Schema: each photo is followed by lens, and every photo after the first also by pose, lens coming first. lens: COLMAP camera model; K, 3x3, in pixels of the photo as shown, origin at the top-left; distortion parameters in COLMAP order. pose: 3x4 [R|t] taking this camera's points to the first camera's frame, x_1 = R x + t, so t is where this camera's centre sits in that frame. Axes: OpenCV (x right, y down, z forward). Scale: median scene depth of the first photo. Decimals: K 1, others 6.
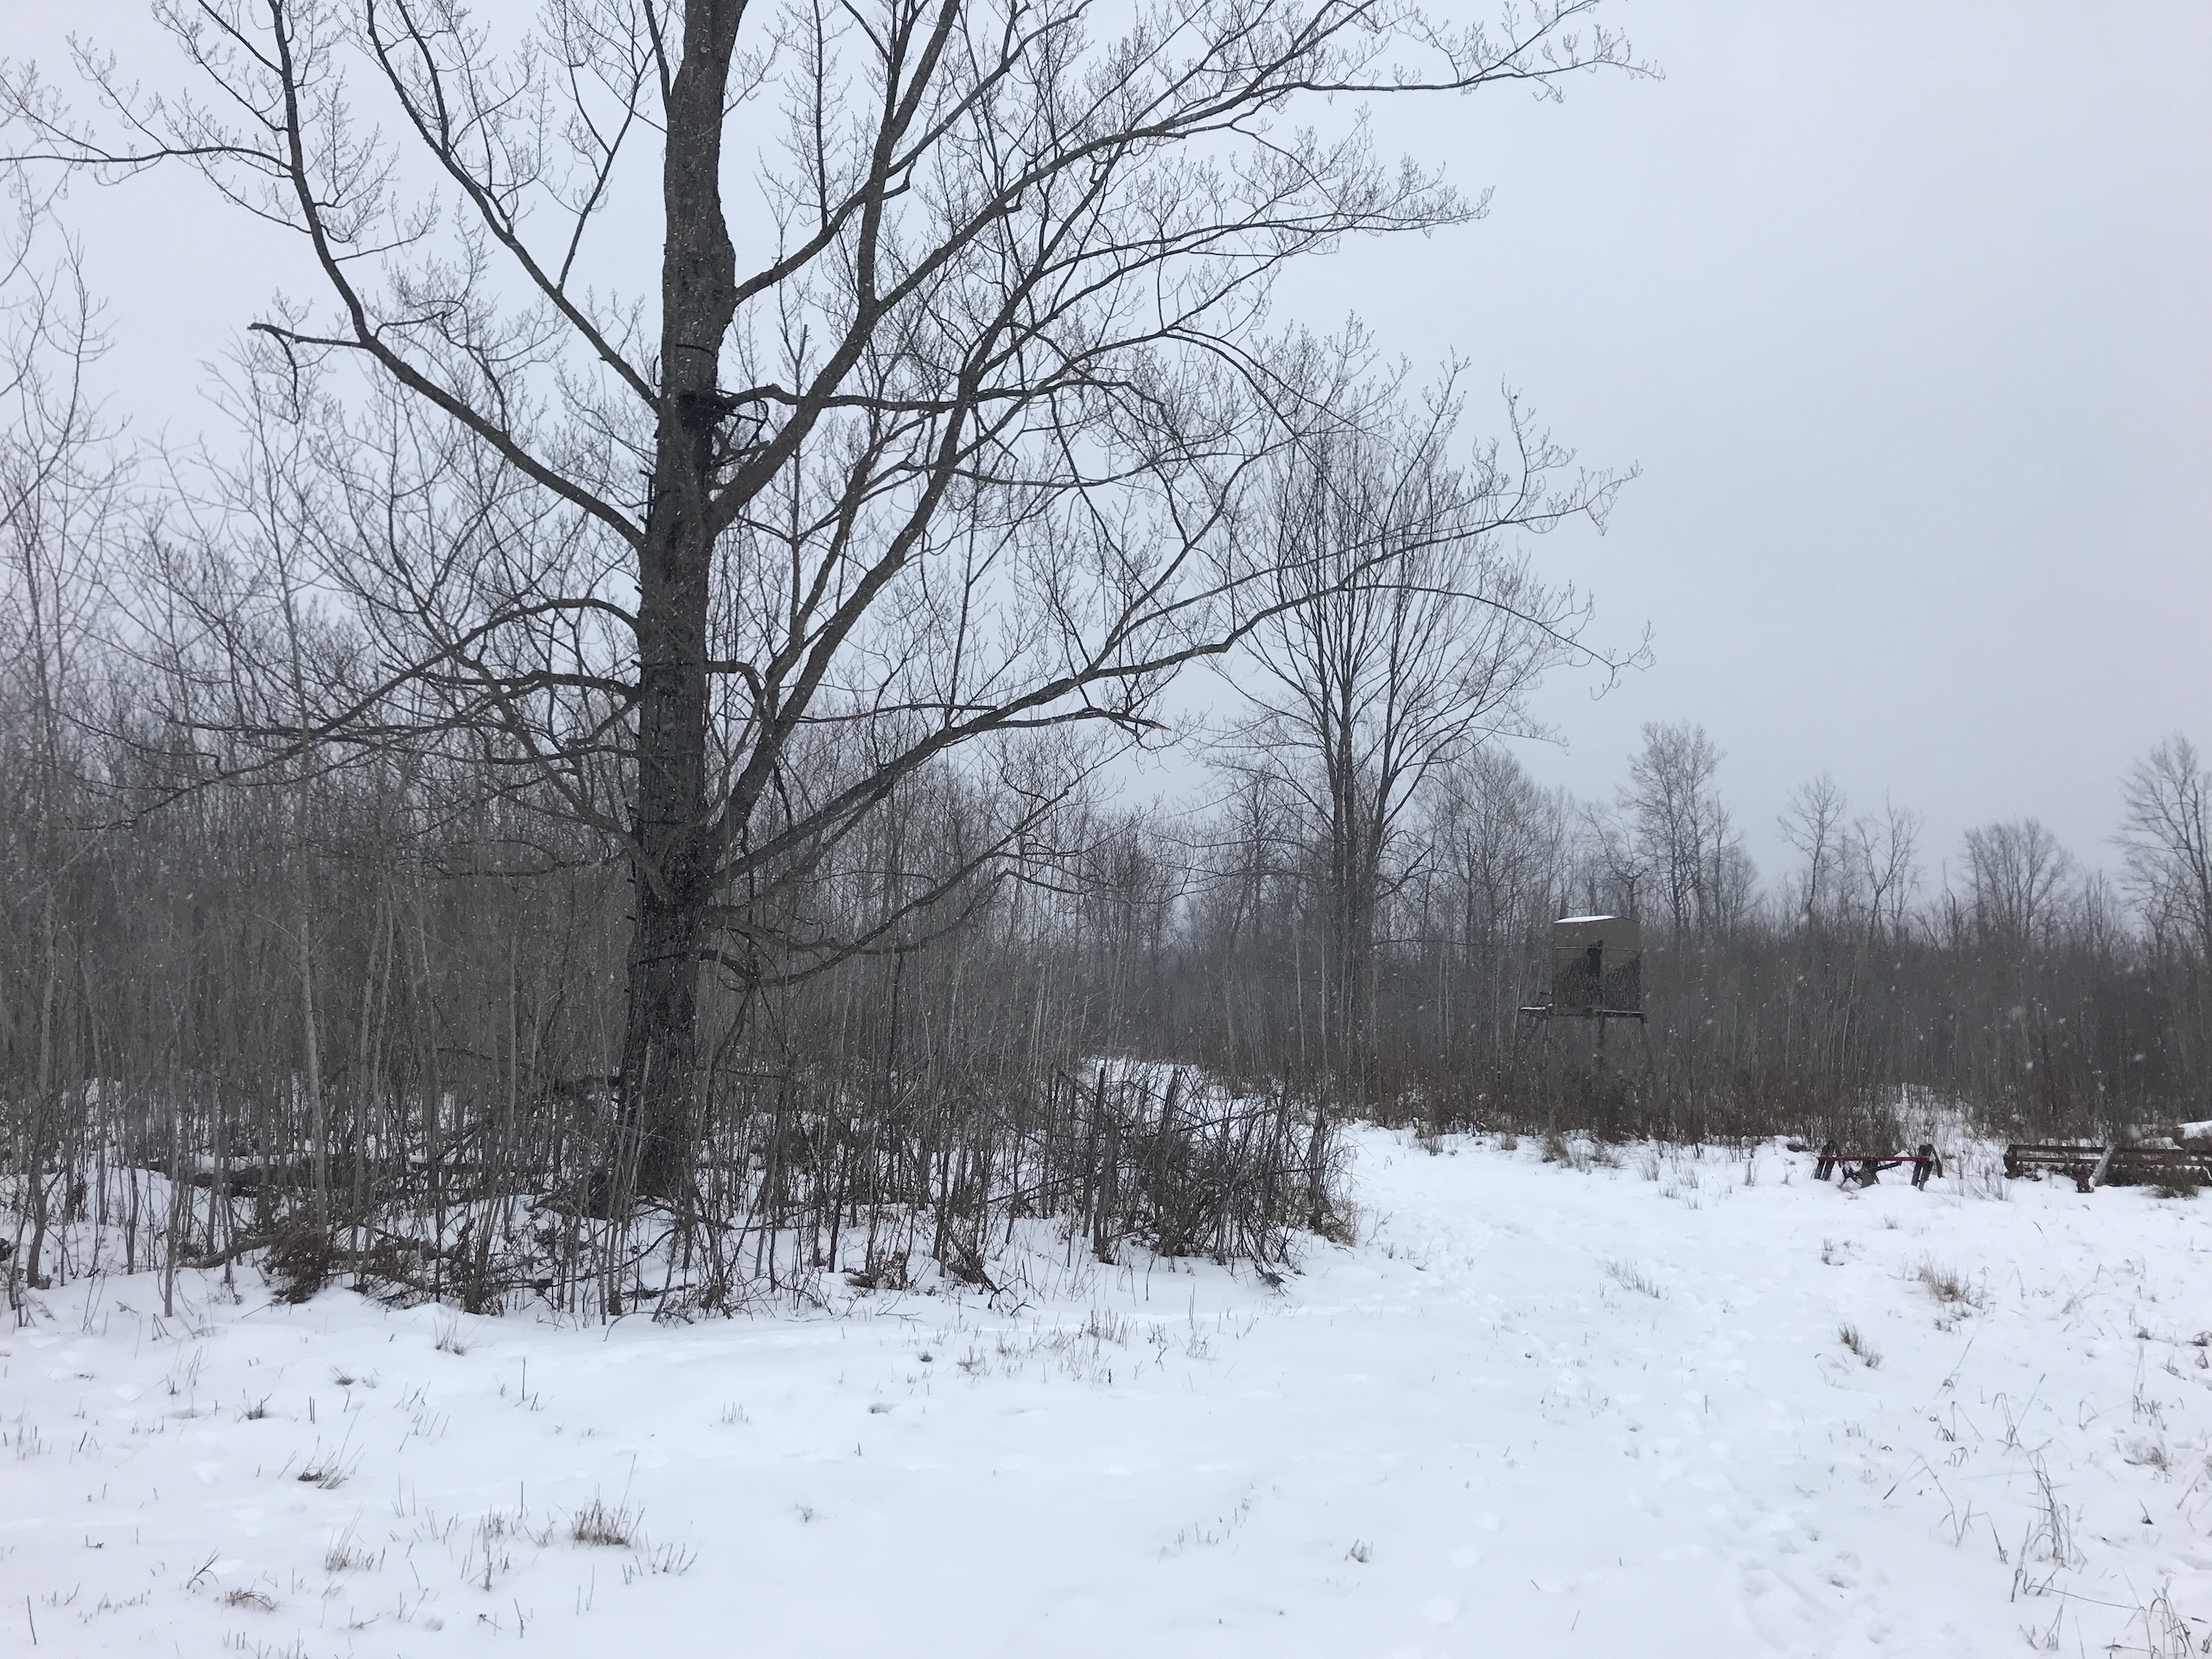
lens RADIAL K [[1877.9, 0, 1106.0], [0, 1877.9, 829.5], [0, 0, 1]] dist [0.009807, 0.017354]
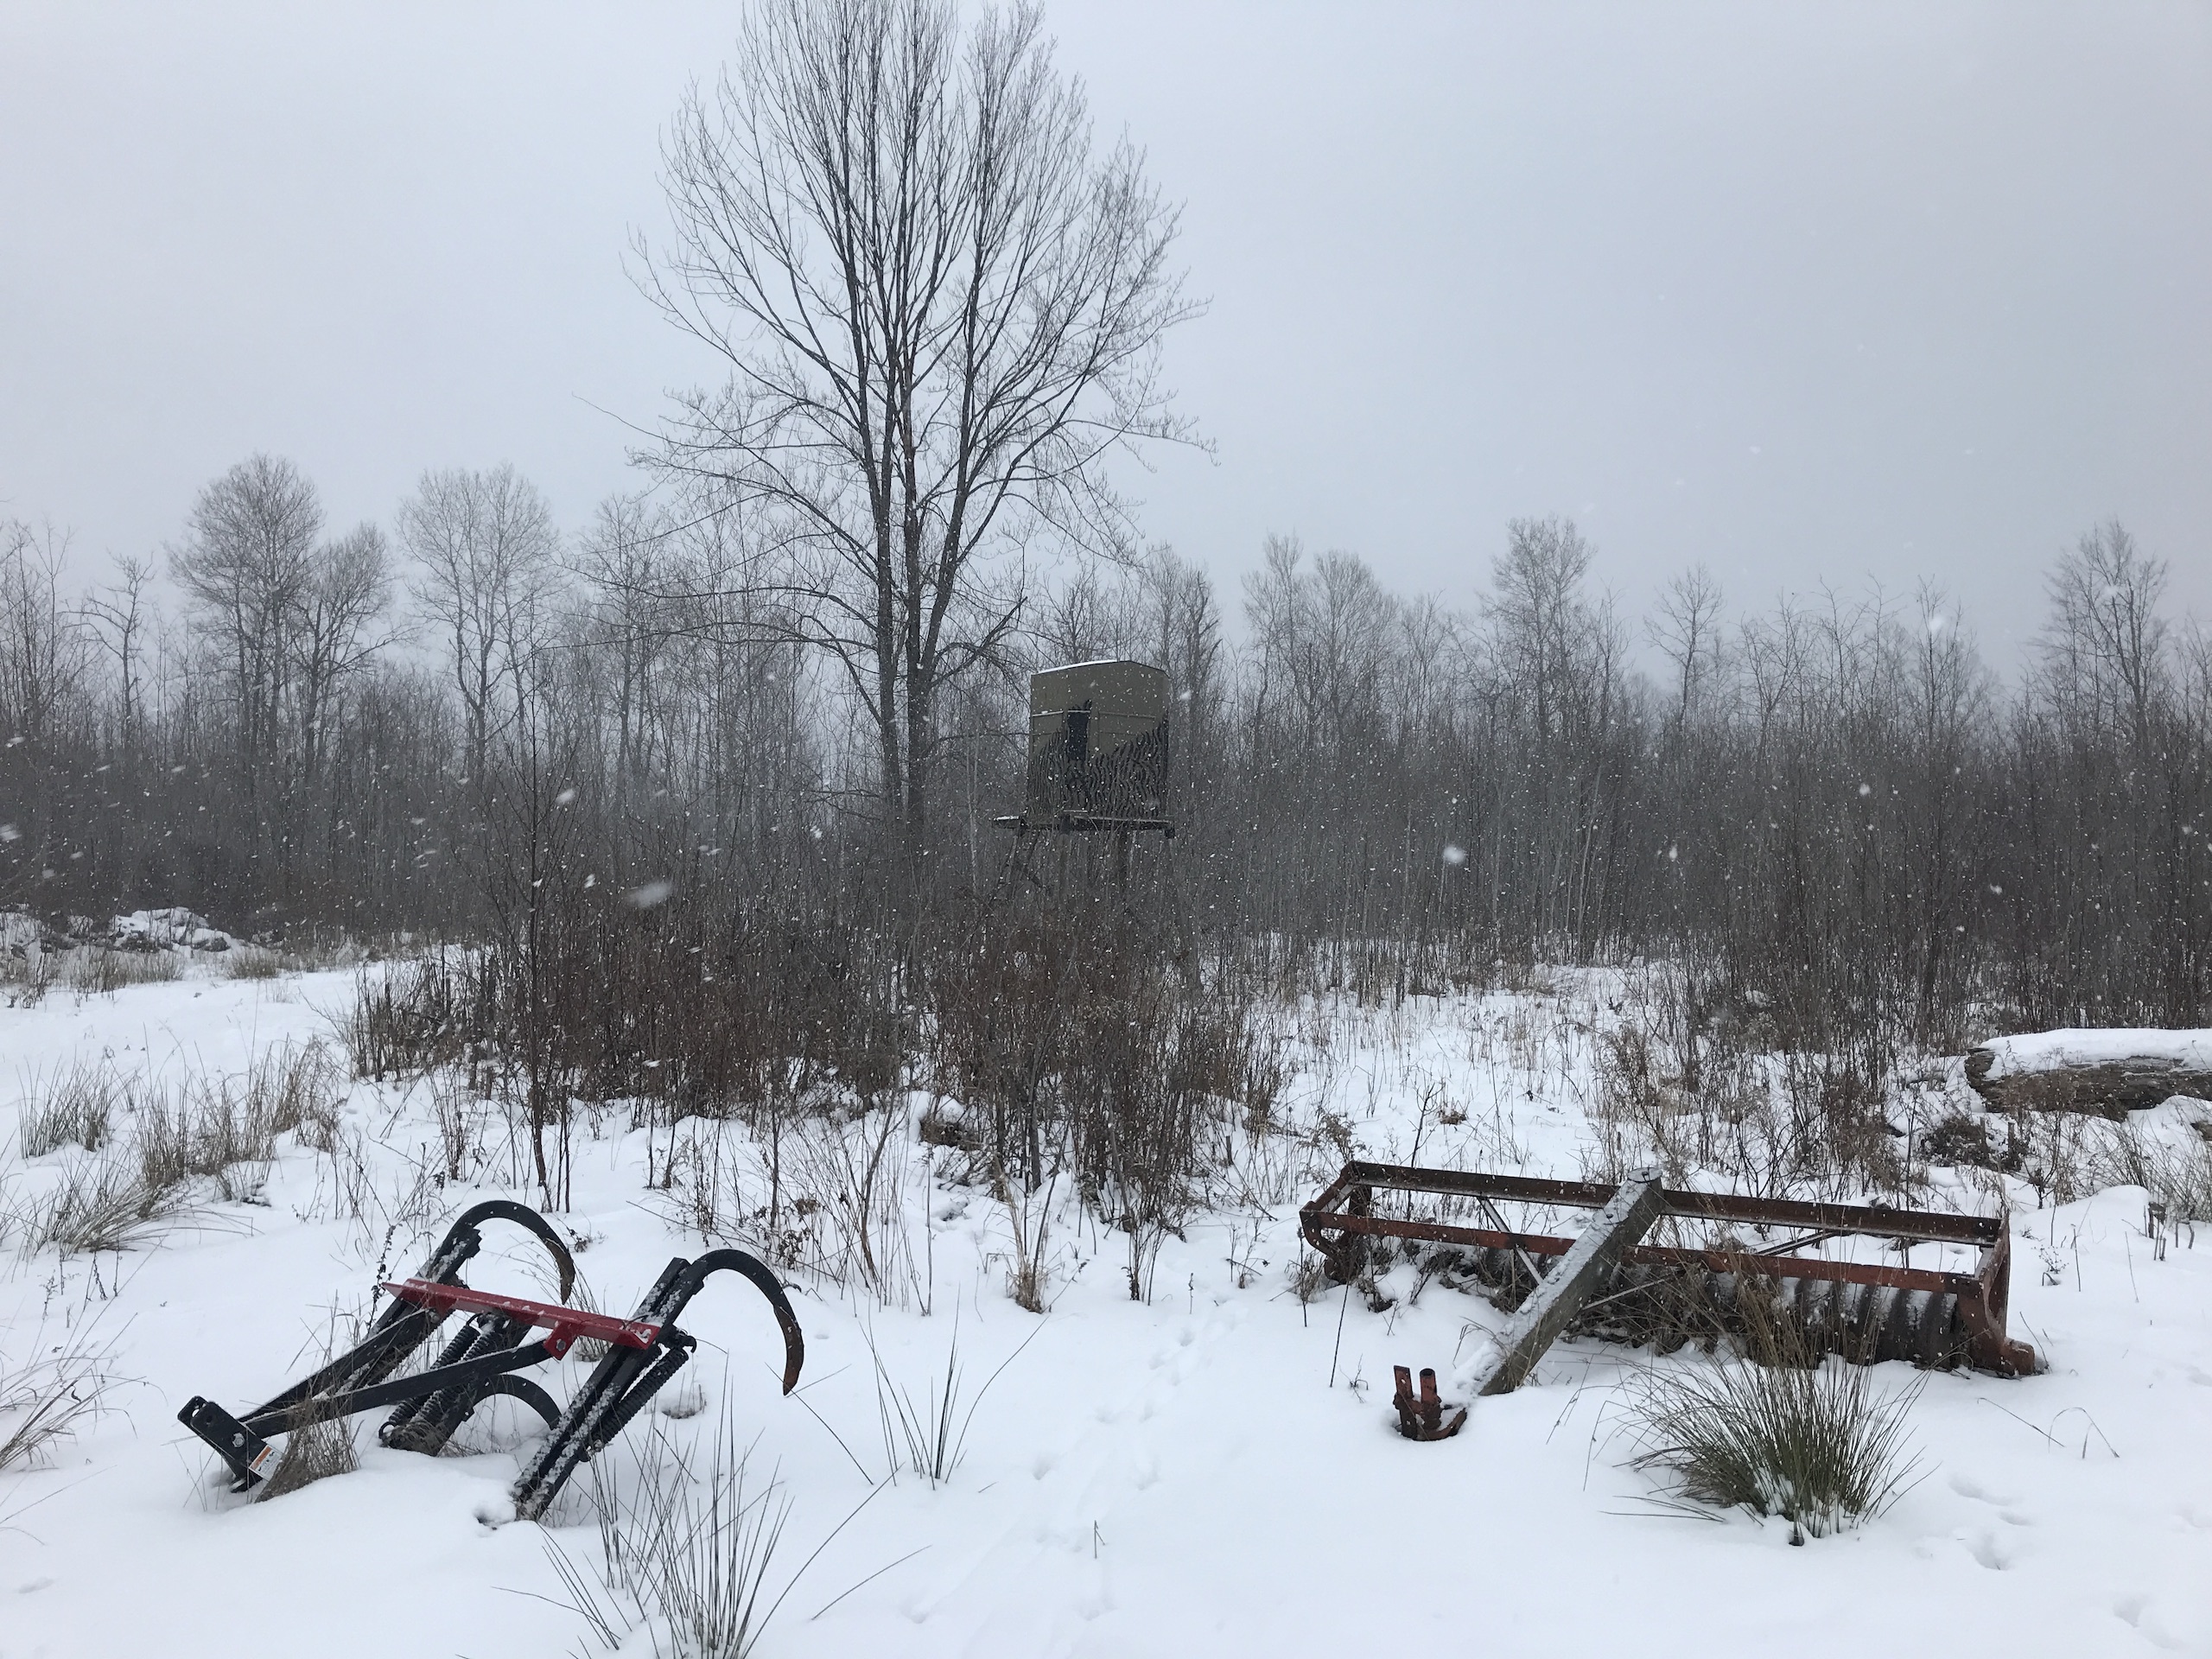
lens RADIAL K [[1877.9, 0, 1106.0], [0, 1877.9, 829.5], [0, 0, 1]] dist [0.009807, 0.017354]
pose [[0.999662, -0.011285, 0.023413, 0.086456], [0.009397, 0.996814, 0.079212, 0.017969], [-0.024232, -0.078965, 0.996583, 0.140772]]
